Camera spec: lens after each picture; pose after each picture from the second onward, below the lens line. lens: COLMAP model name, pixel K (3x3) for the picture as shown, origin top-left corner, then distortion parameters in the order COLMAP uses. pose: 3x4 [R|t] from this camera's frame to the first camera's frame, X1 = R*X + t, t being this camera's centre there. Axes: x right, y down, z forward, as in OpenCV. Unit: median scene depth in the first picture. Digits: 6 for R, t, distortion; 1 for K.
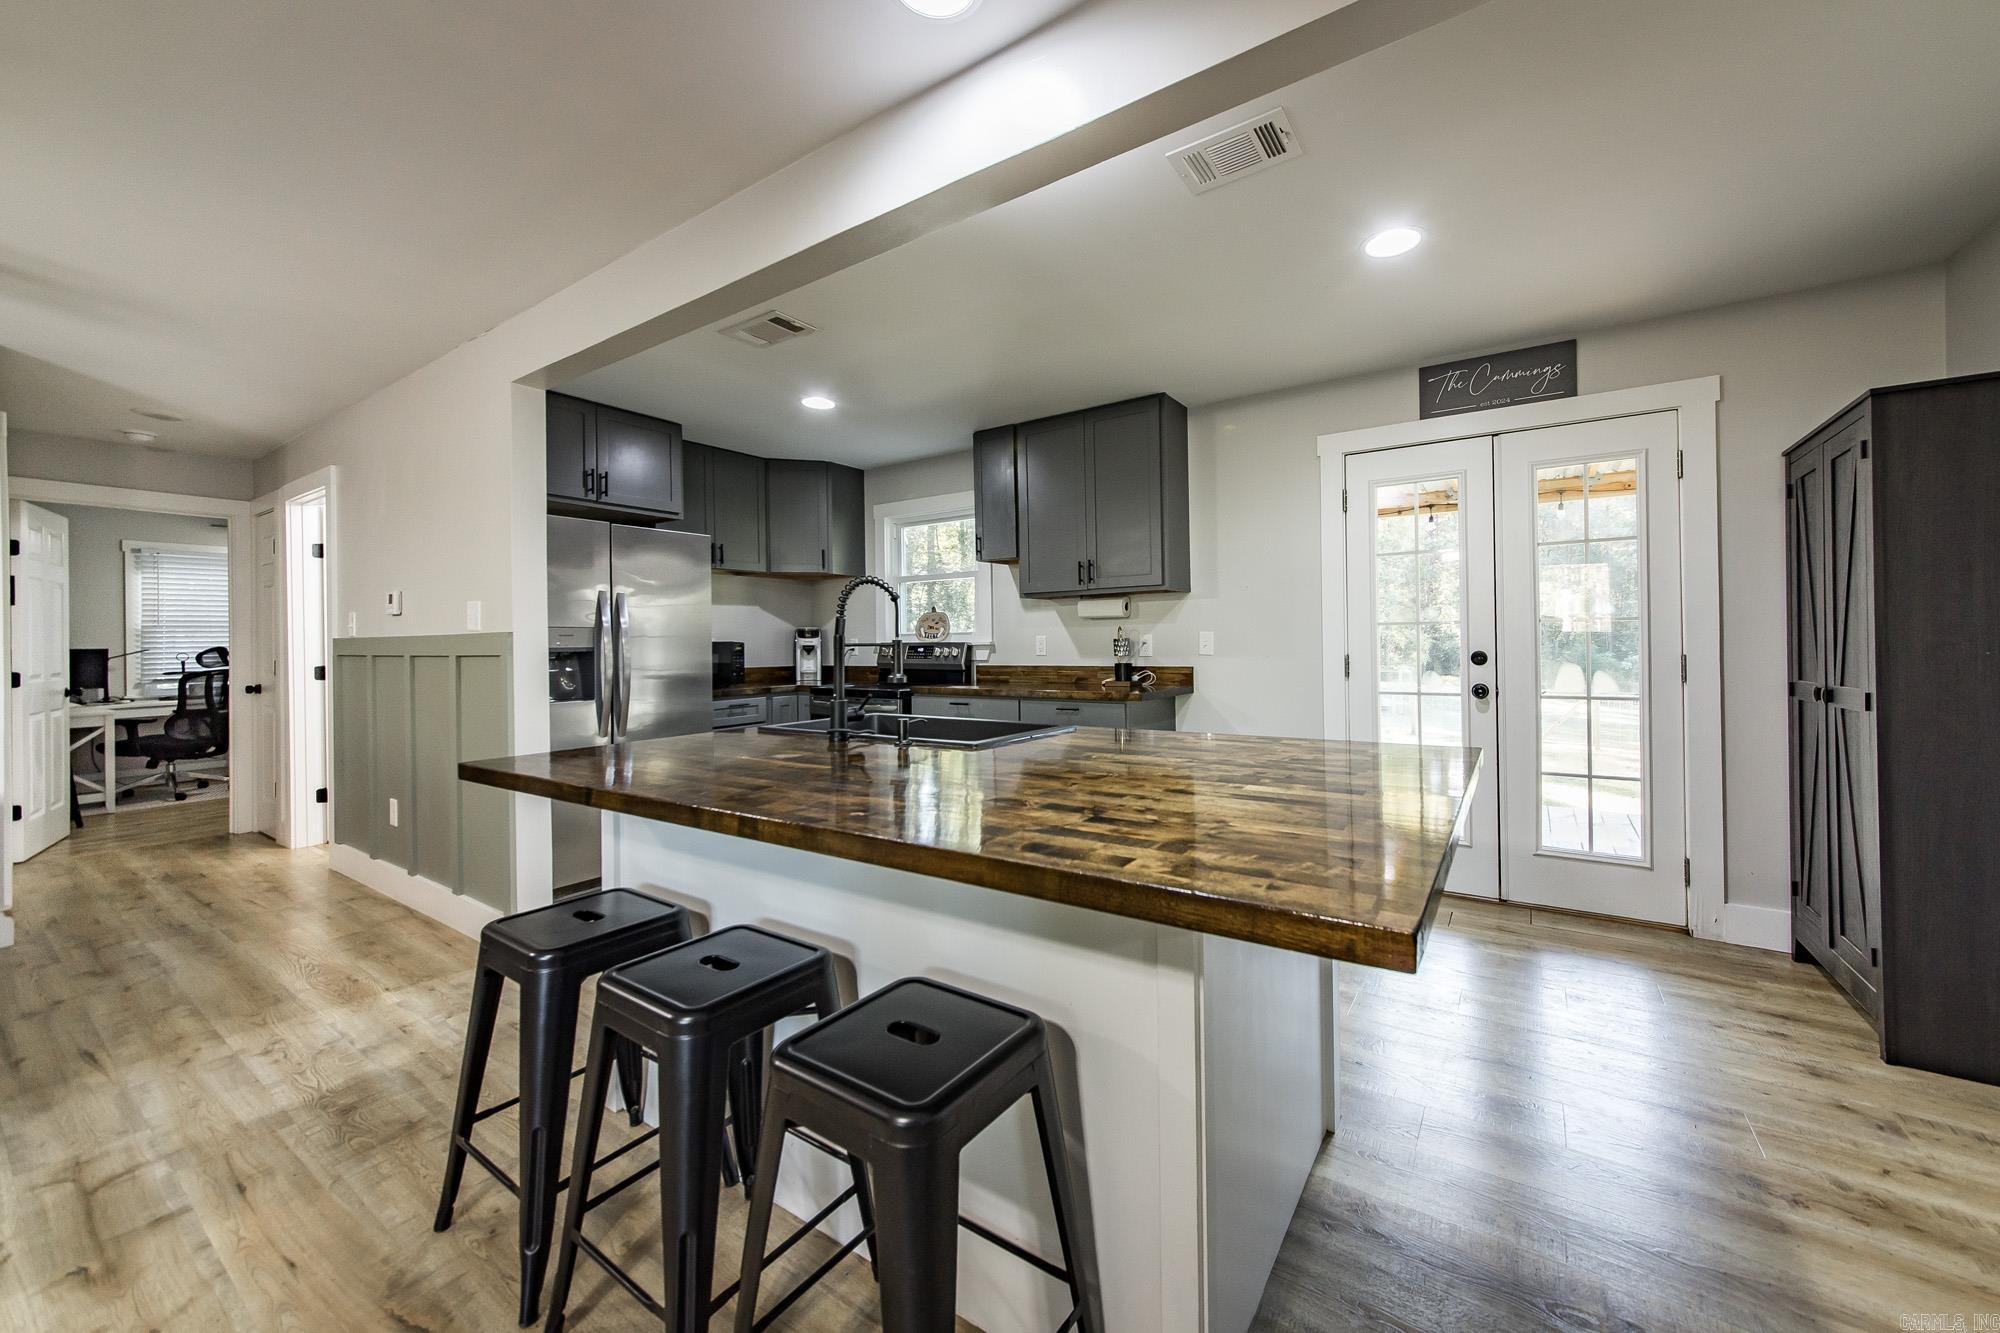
lens RADIAL K [[725.5, 0, 1069.2], [0, 725.5, 639.2], [0, 0, 1]] dist [-0.010318, 0.002474]
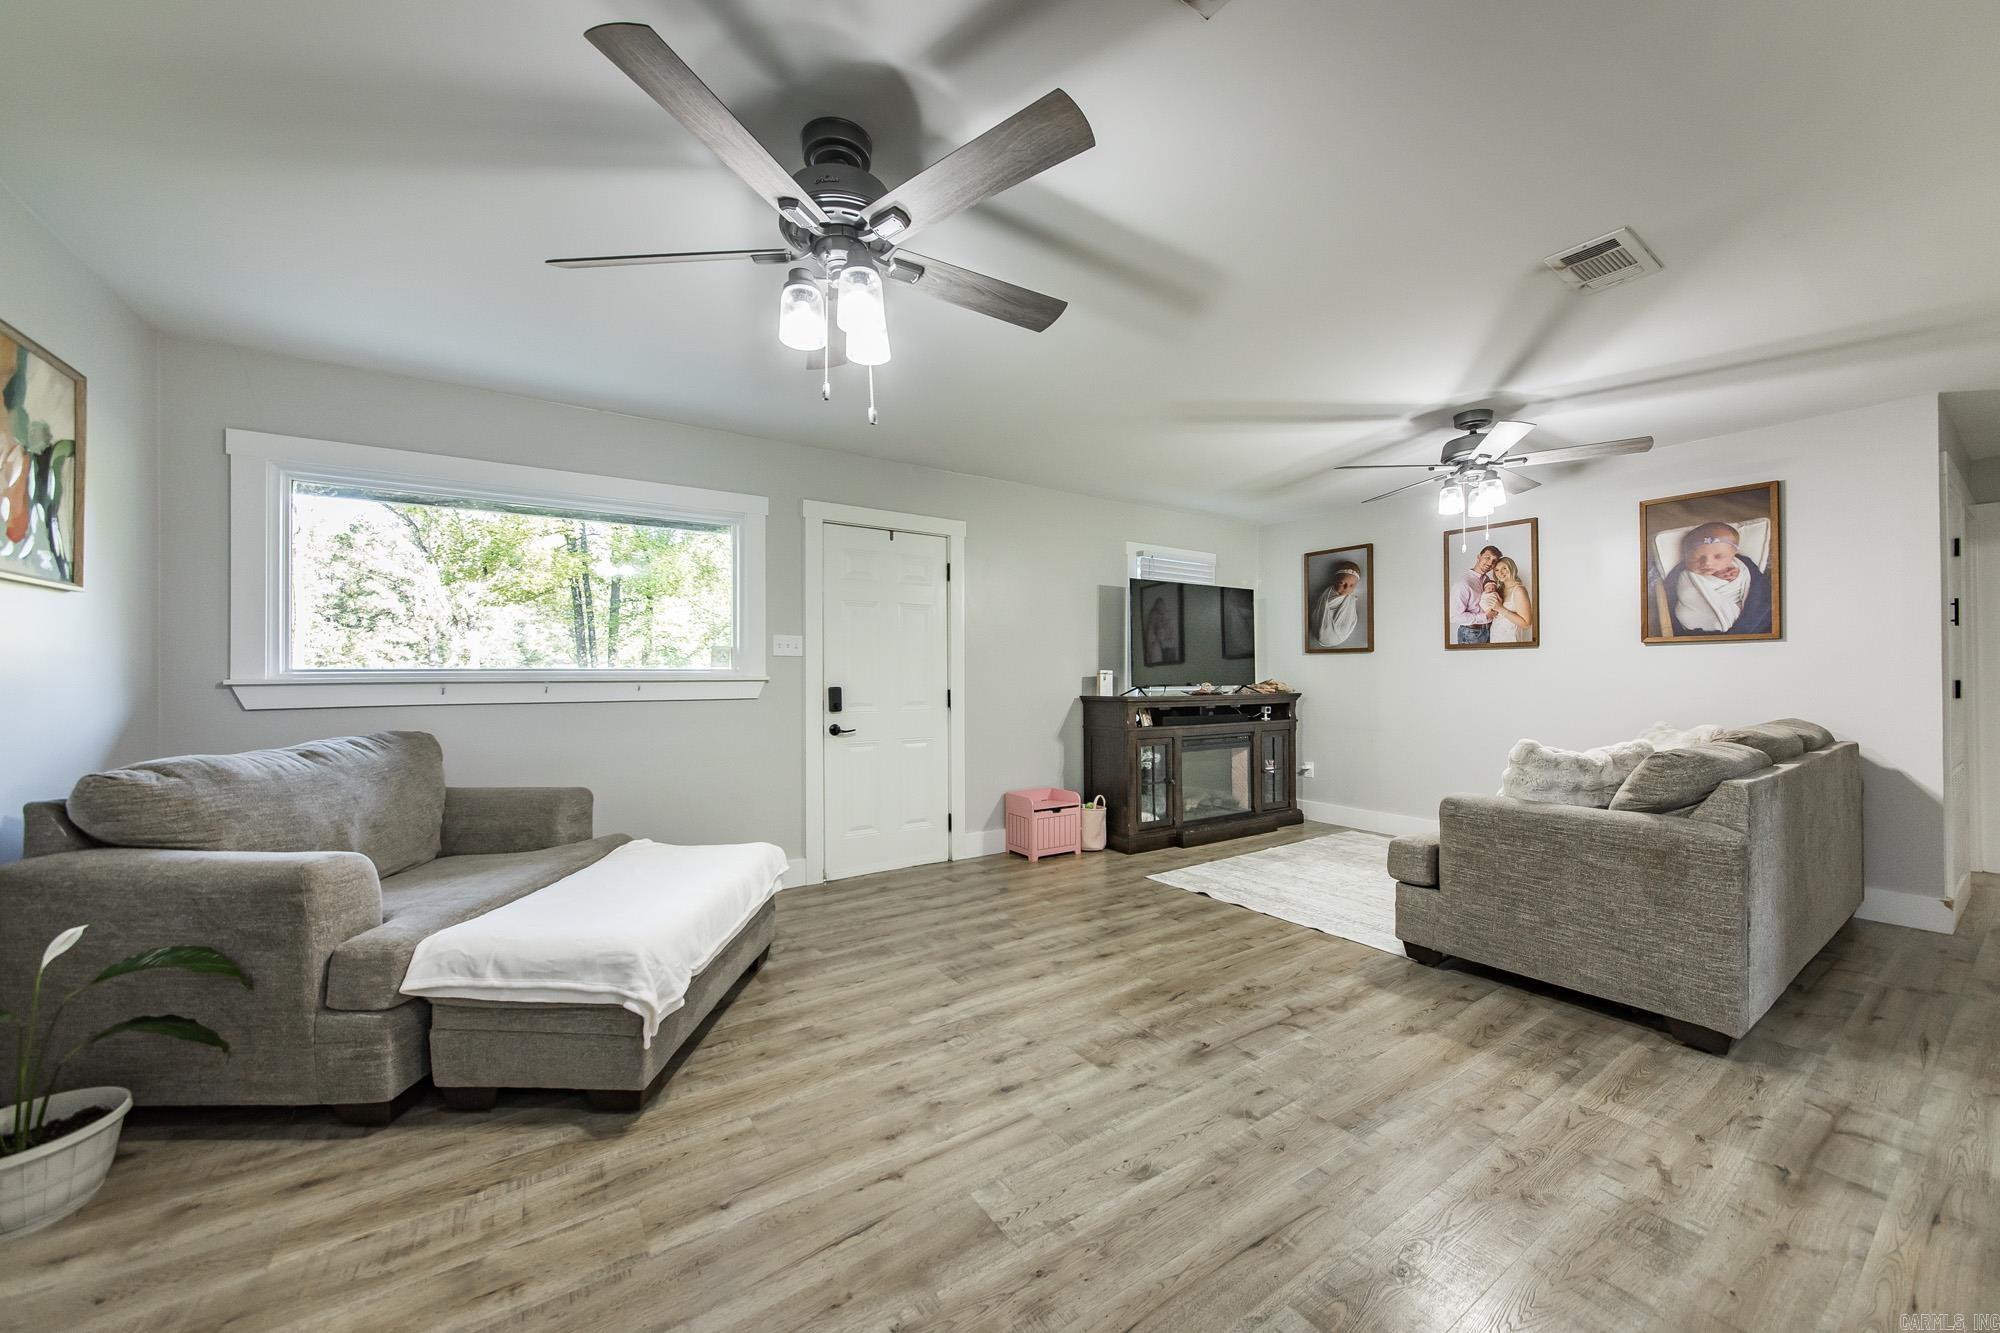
lens RADIAL K [[725.5, 0, 1000.8], [0, 725.5, 672.1], [0, 0, 1]] dist [-0.010318, 0.002474]
pose [[-0.421257, 0.010770, -0.906877, 0.109039], [0.012401, 0.999904, 0.006114, -0.002092], [0.906857, -0.008671, -0.421350, 0.106471]]
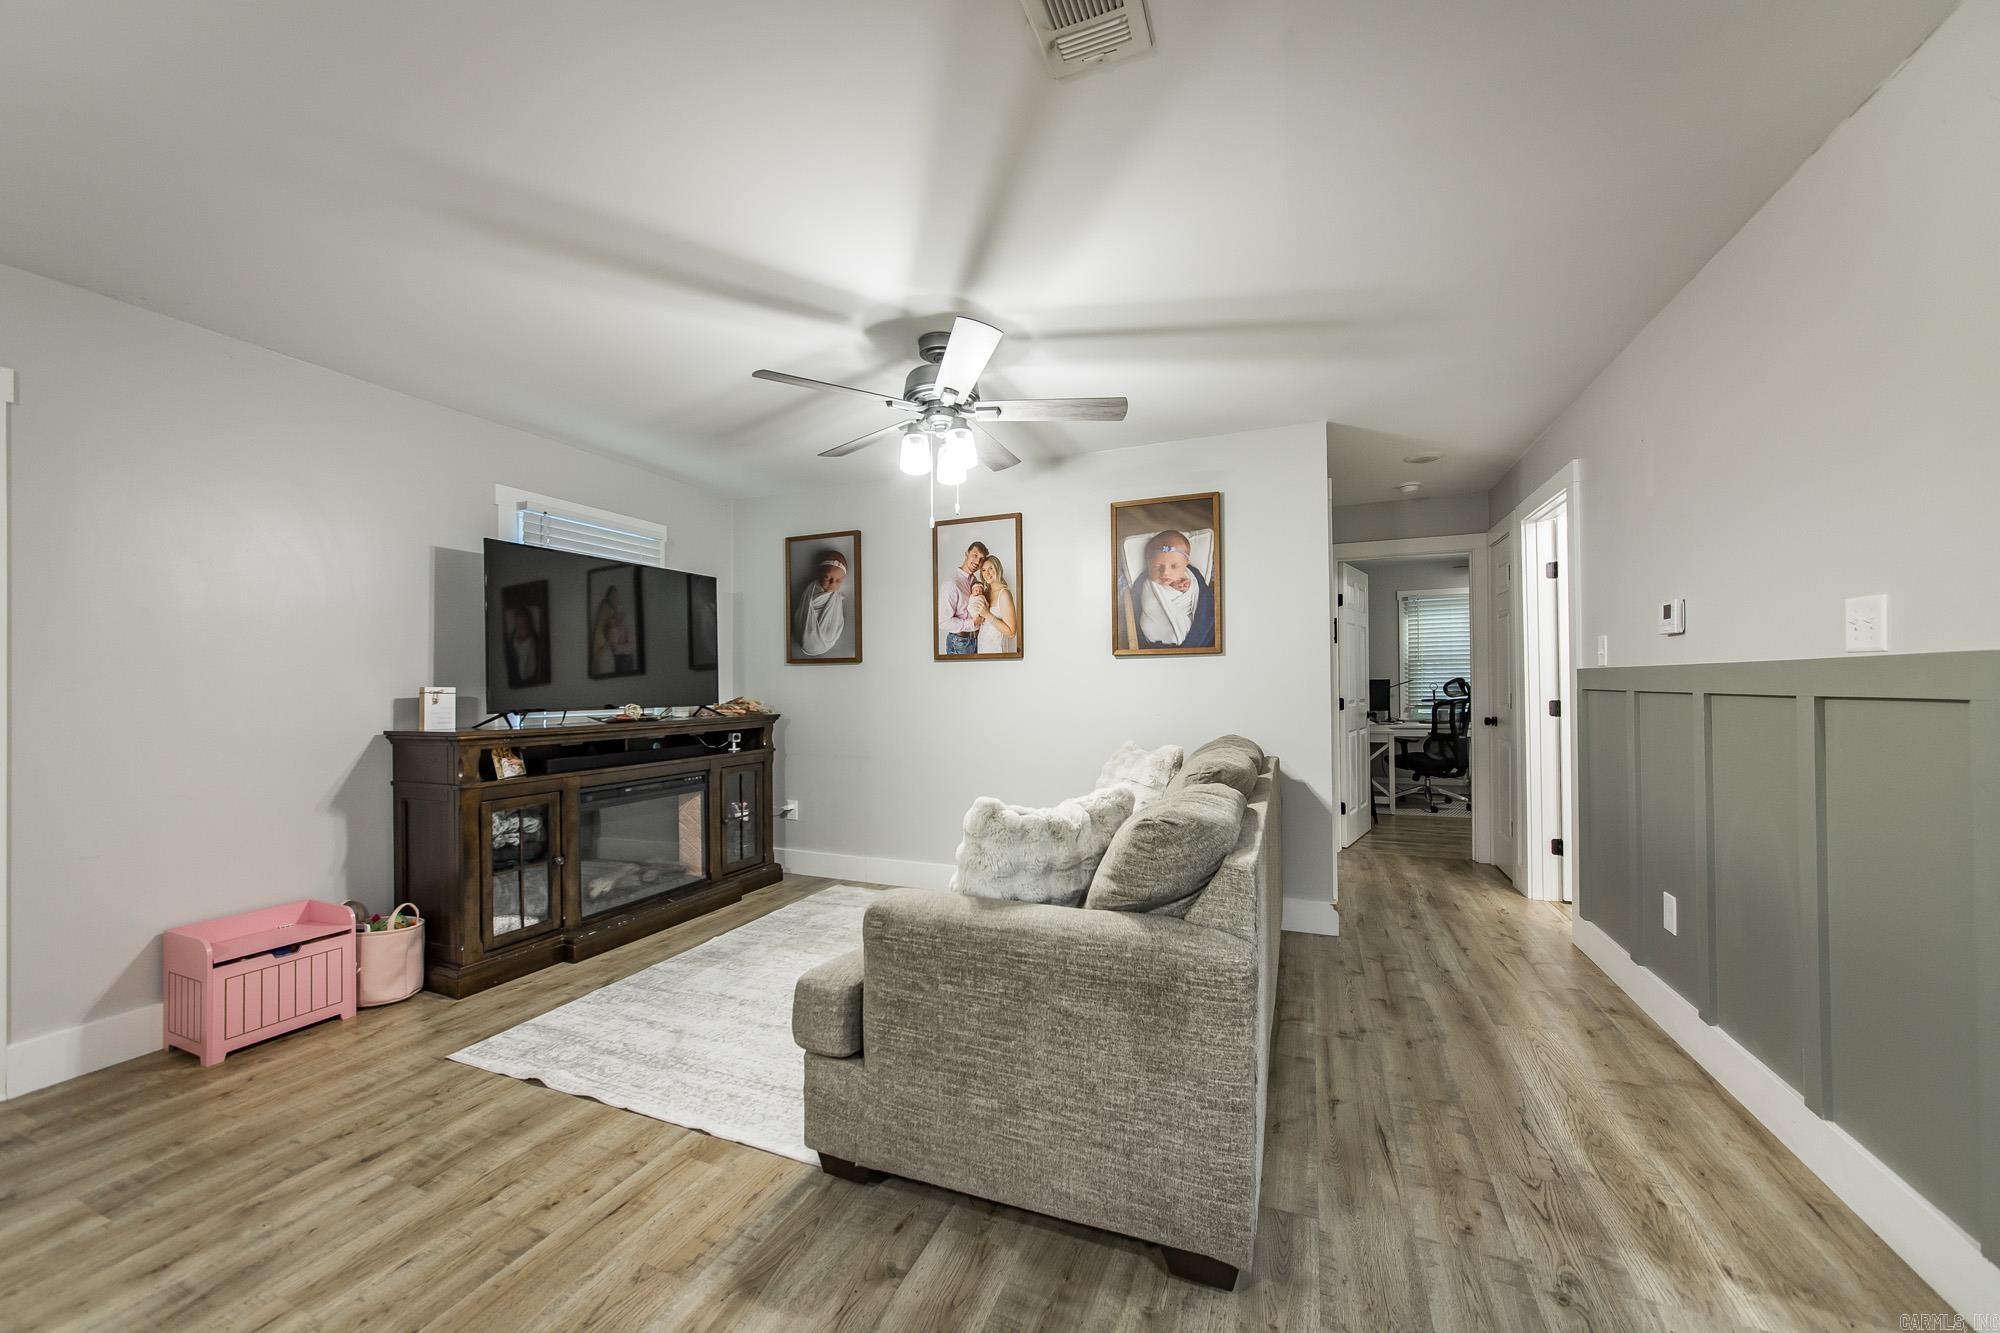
lens RADIAL K [[725.5, 0, 997.3], [0, 725.5, 680.3], [0, 0, 1]] dist [-0.010318, 0.002474]
pose [[0.145859, 0.005384, -0.989291, -0.296114], [0.011209, 0.999912, 0.007095, -0.001652], [0.989242, -0.012124, 0.145786, 0.215695]]
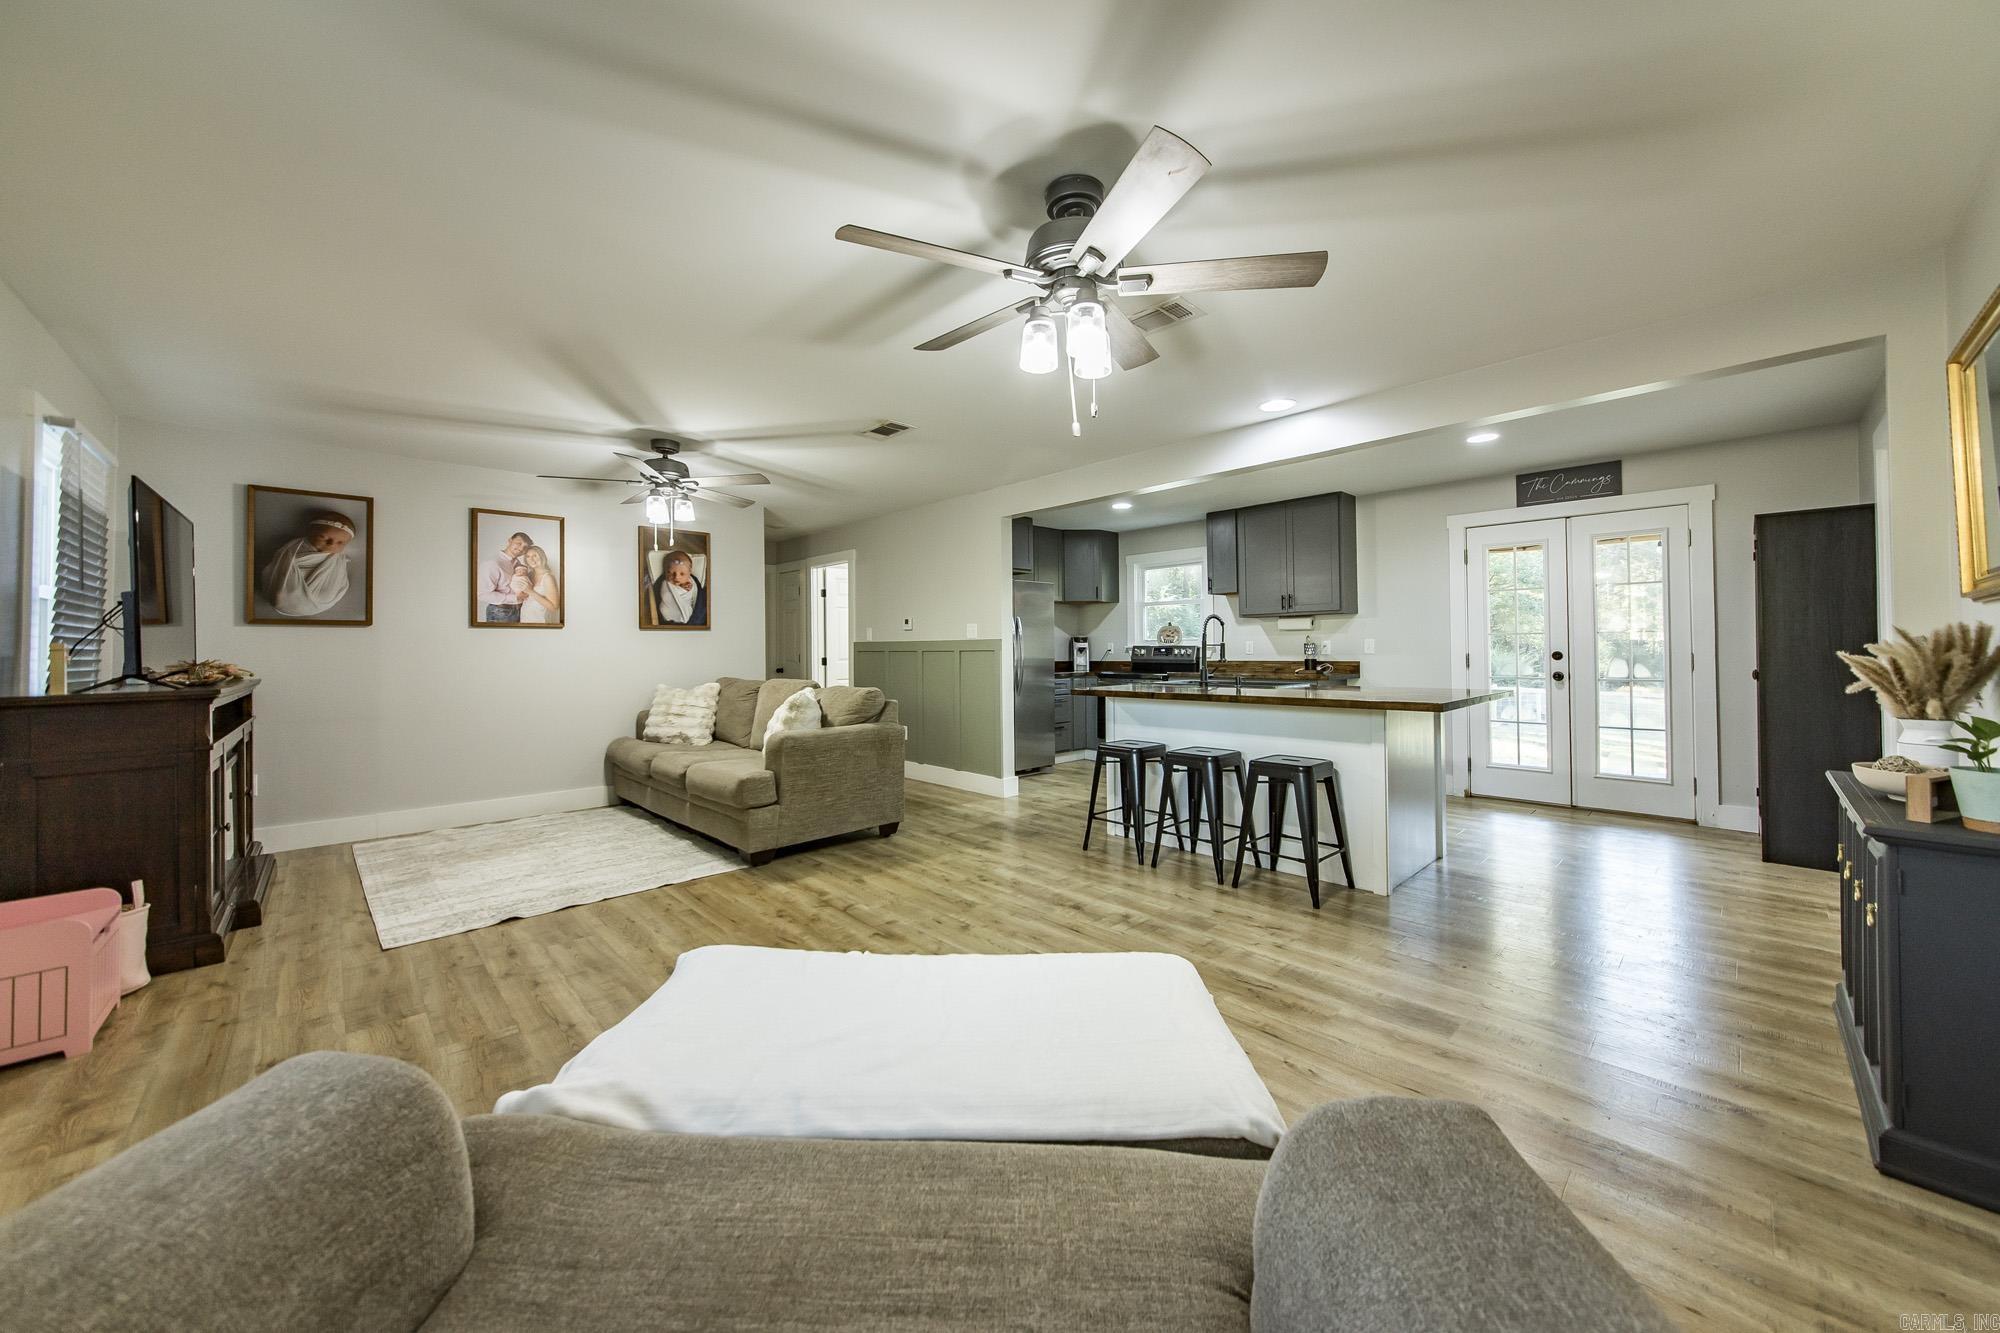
lens RADIAL K [[725.5, 0, 995.7], [0, 725.5, 633.9], [0, 0, 1]] dist [-0.010318, 0.002474]
pose [[0.964210, -0.000988, -0.265136, -0.169219], [-0.002946, 0.999891, -0.014442, 0.003321], [0.265122, 0.014707, 0.964103, -0.697221]]
